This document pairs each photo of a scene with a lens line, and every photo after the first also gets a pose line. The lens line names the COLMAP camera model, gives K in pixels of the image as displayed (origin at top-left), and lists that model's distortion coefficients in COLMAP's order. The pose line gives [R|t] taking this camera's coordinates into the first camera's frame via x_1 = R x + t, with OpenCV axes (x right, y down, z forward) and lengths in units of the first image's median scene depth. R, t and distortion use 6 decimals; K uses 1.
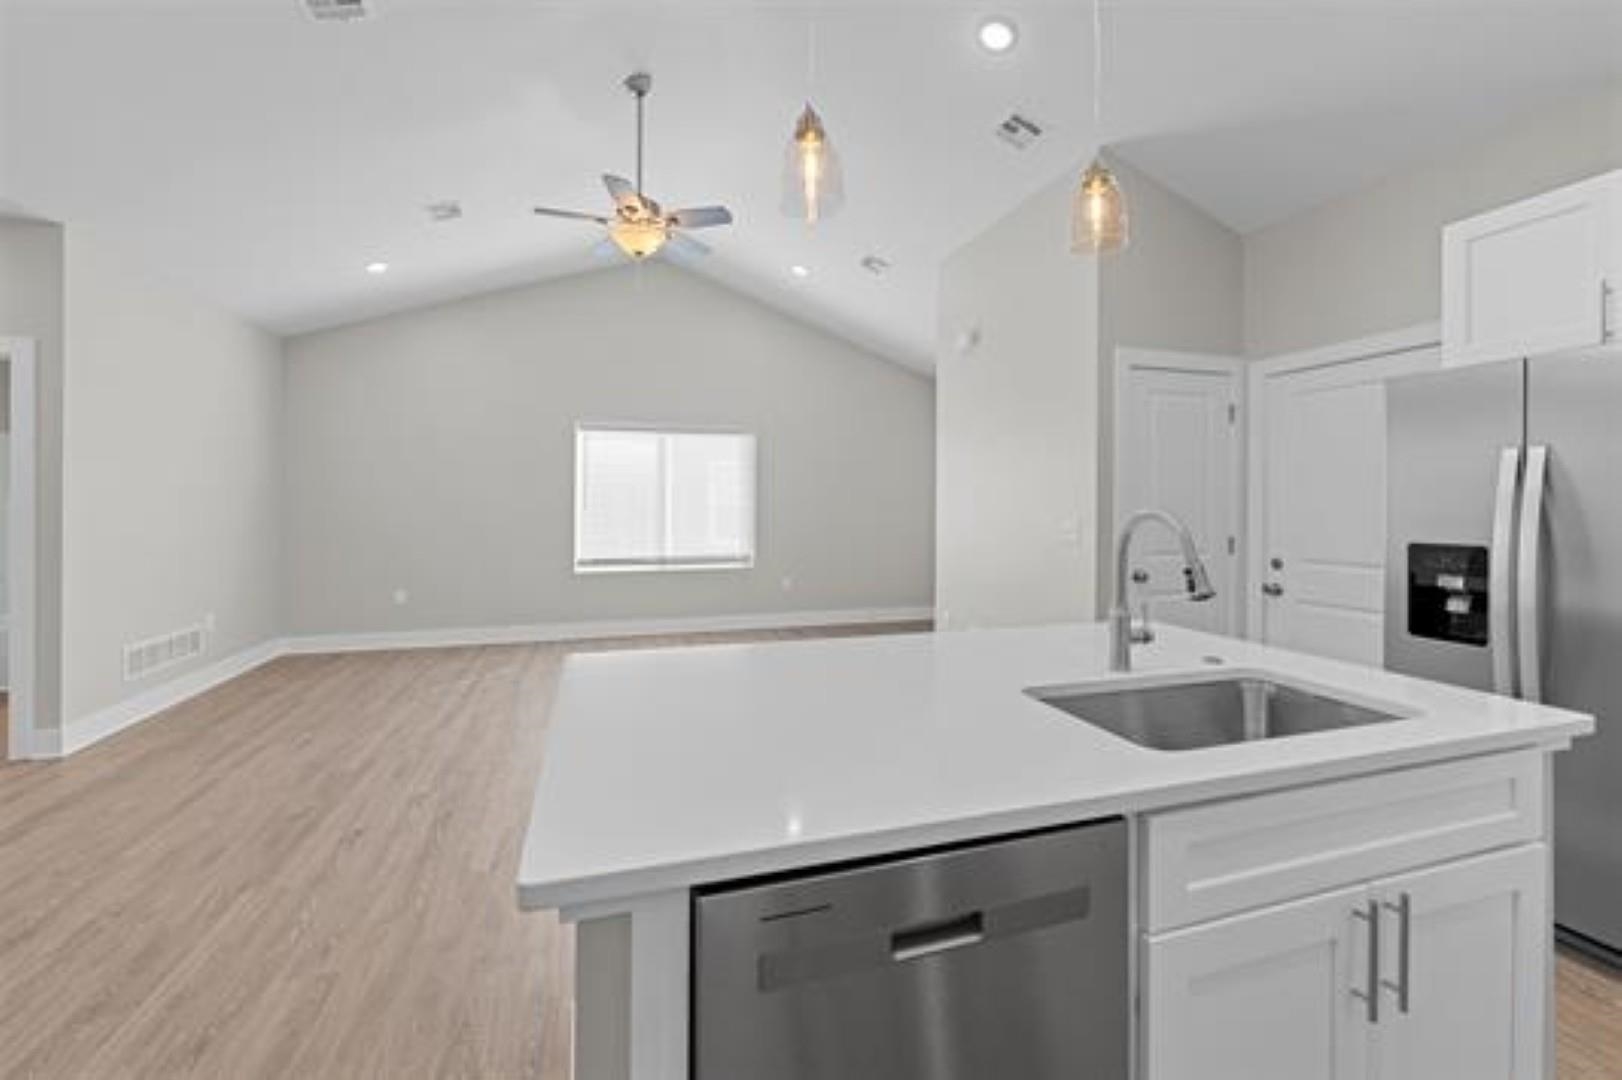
lens RADIAL K [[663.5, 0, 813.8], [0, 663.5, 504.7], [0, 0, 1]] dist [-0.001390, 0.000178]
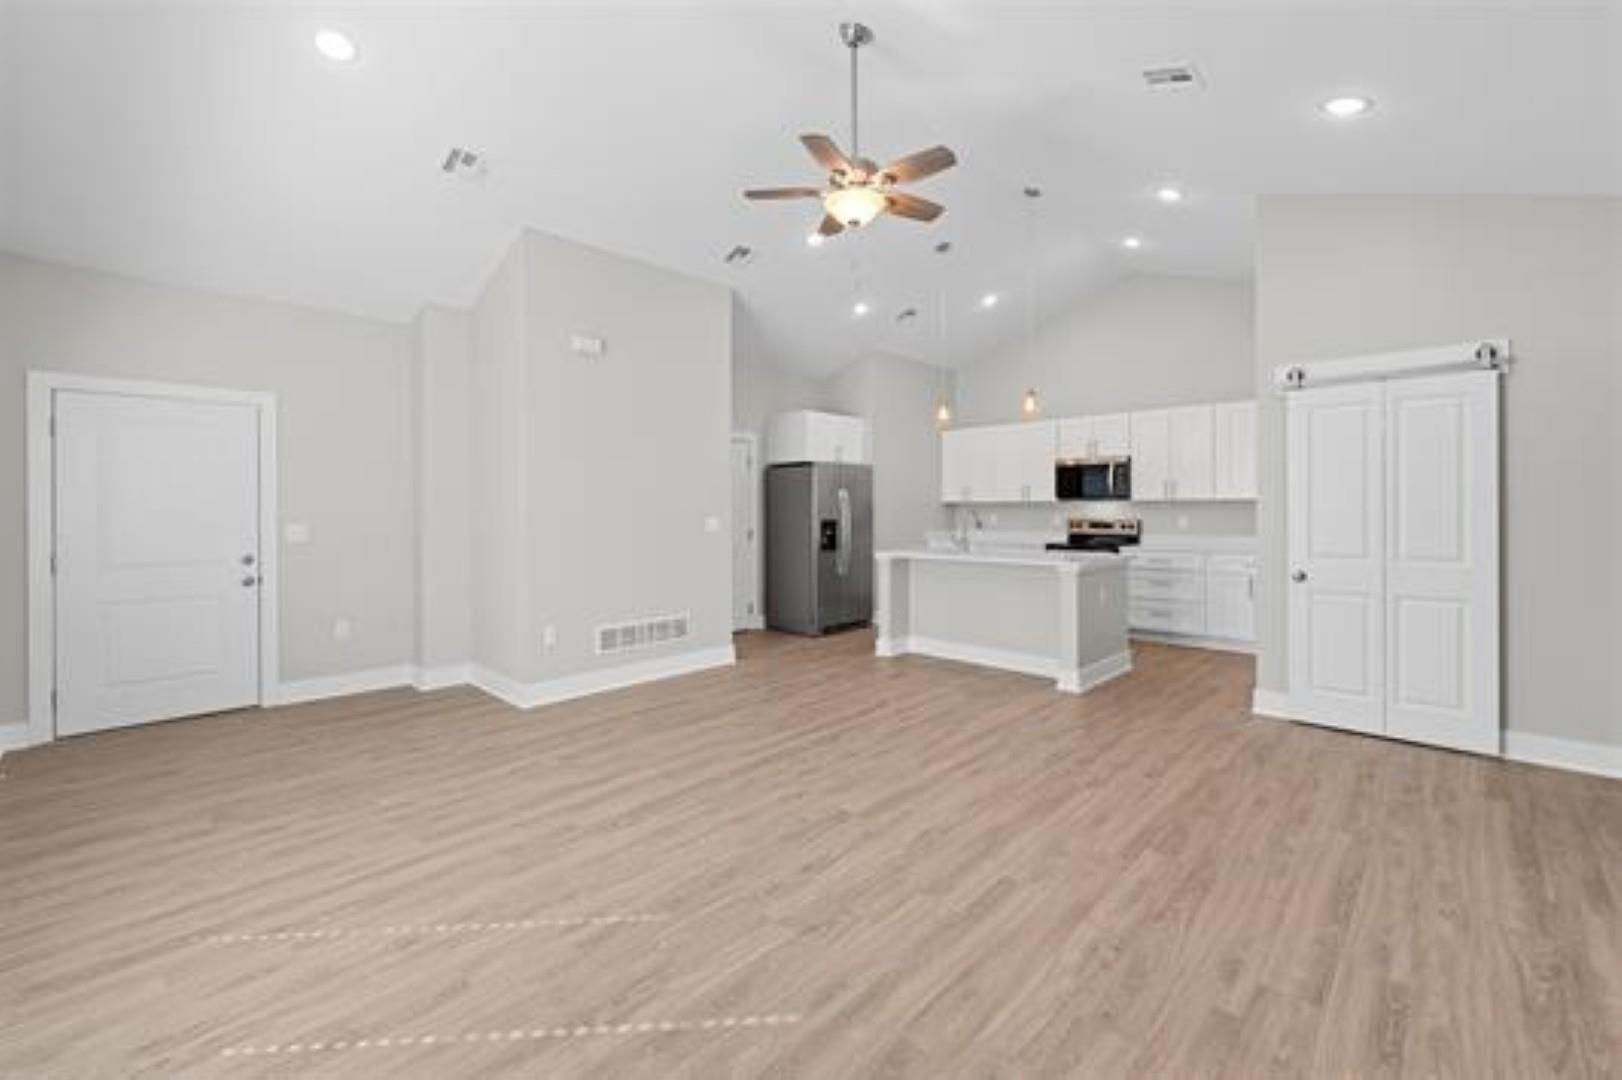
lens RADIAL K [[663.5, 0, 813.3], [0, 663.5, 508.2], [0, 0, 1]] dist [-0.001390, 0.000178]
pose [[-0.462580, -0.001642, 0.886576, -1.157531], [0.002455, 0.999992, 0.003133, -0.003556], [-0.886574, 0.003626, -0.462573, 1.645450]]
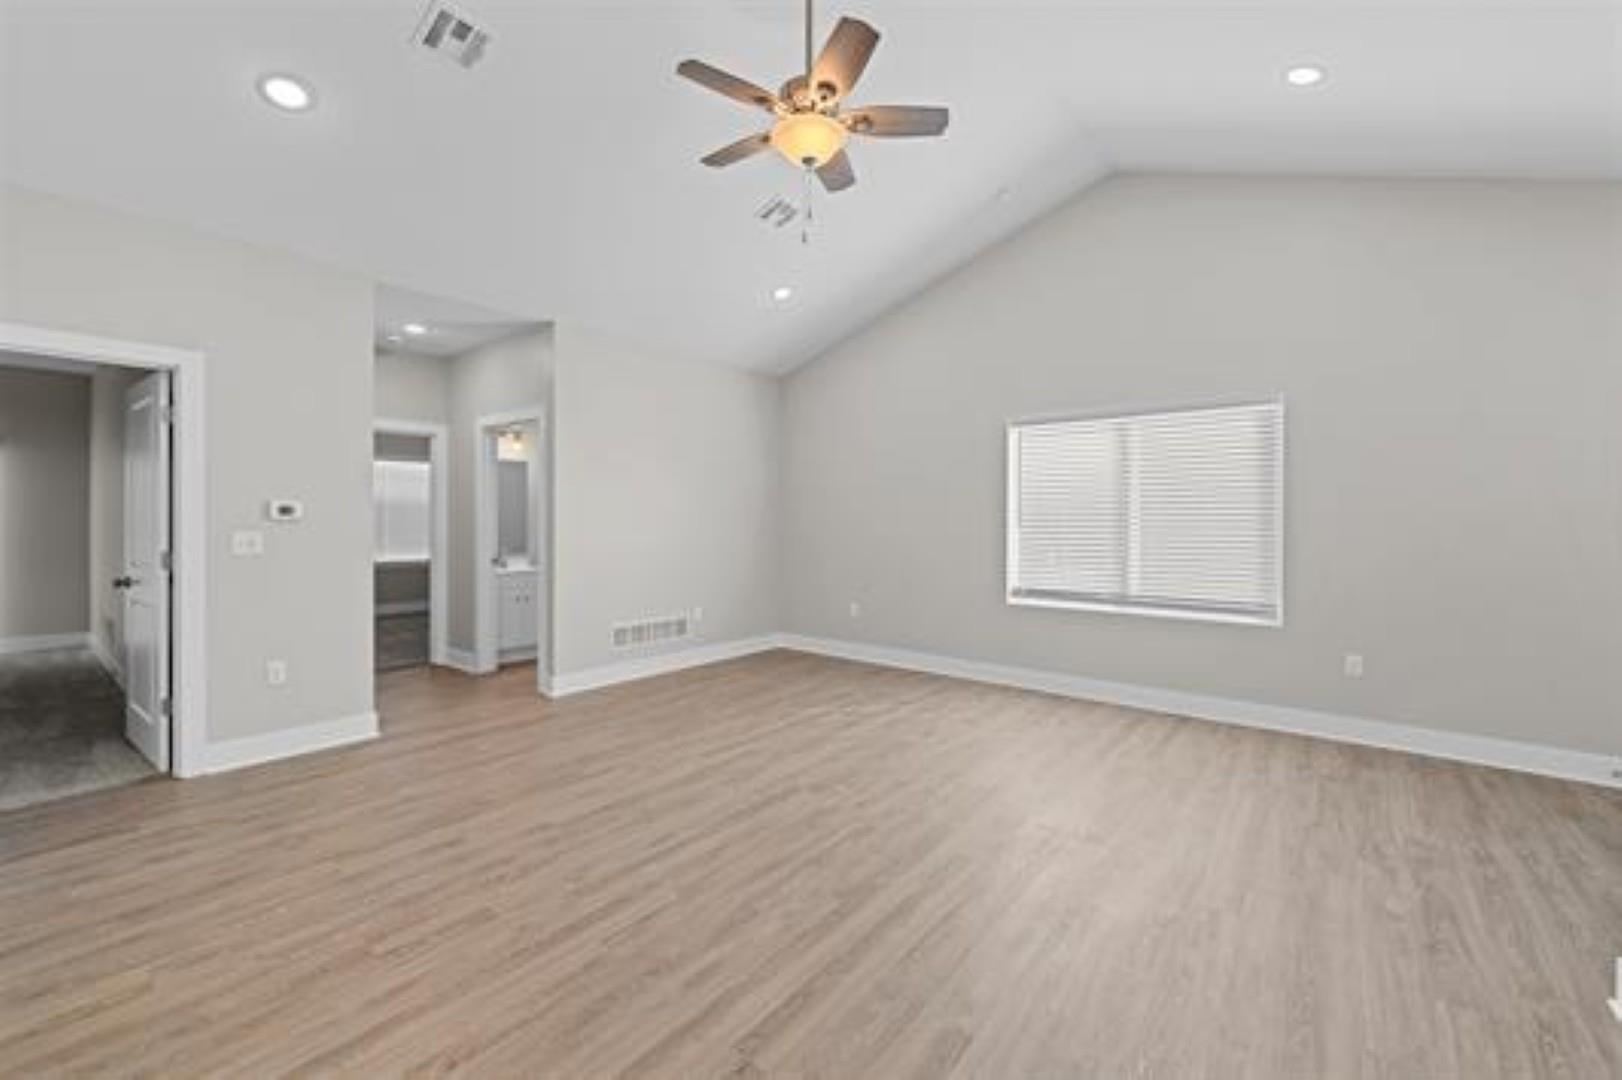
lens RADIAL K [[663.5, 0, 820.8], [0, 663.5, 522.6], [0, 0, 1]] dist [-0.001390, 0.000178]
pose [[0.557818, 0.005531, -0.829945, 0.365491], [-0.001053, 0.999982, 0.005956, -0.002654], [0.829963, -0.002448, 0.557814, 0.699983]]
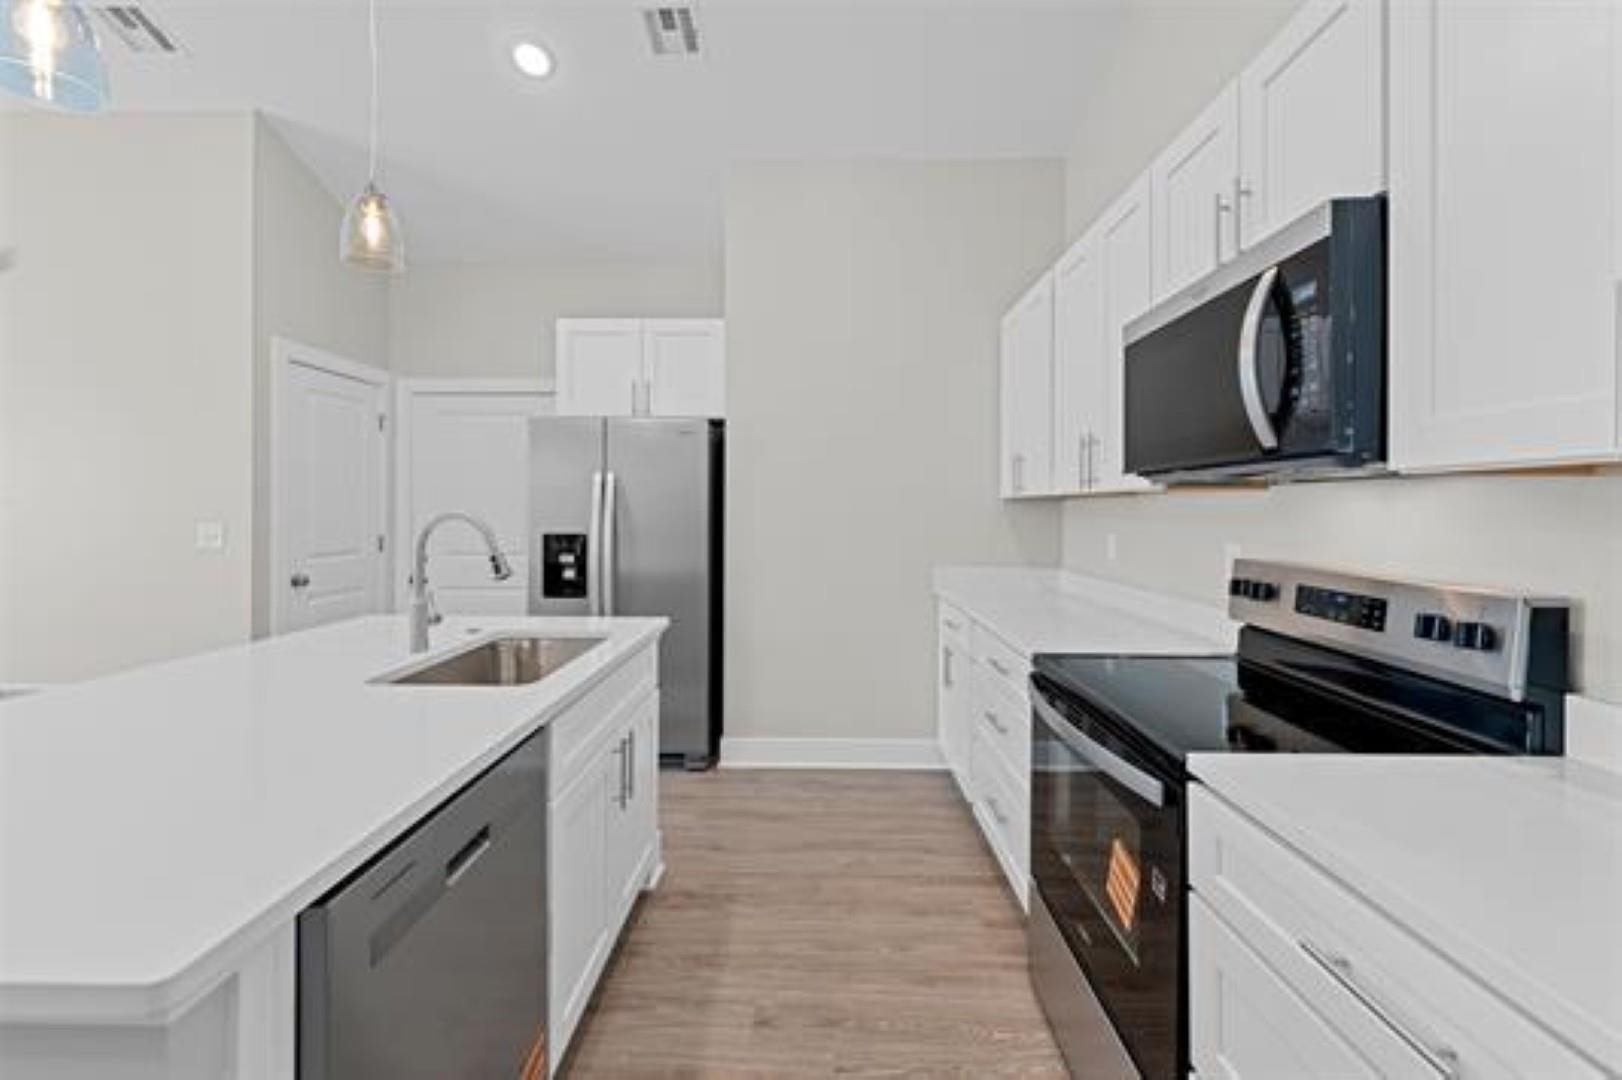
lens RADIAL K [[663.5, 0, 798.5], [0, 663.5, 504.3], [0, 0, 1]] dist [-0.001390, 0.000178]
pose [[0.326948, 0.006069, 0.945023, -0.195419], [-0.003845, 0.999980, -0.005092, -0.000431], [-0.945035, -0.001969, 0.326964, 0.004117]]
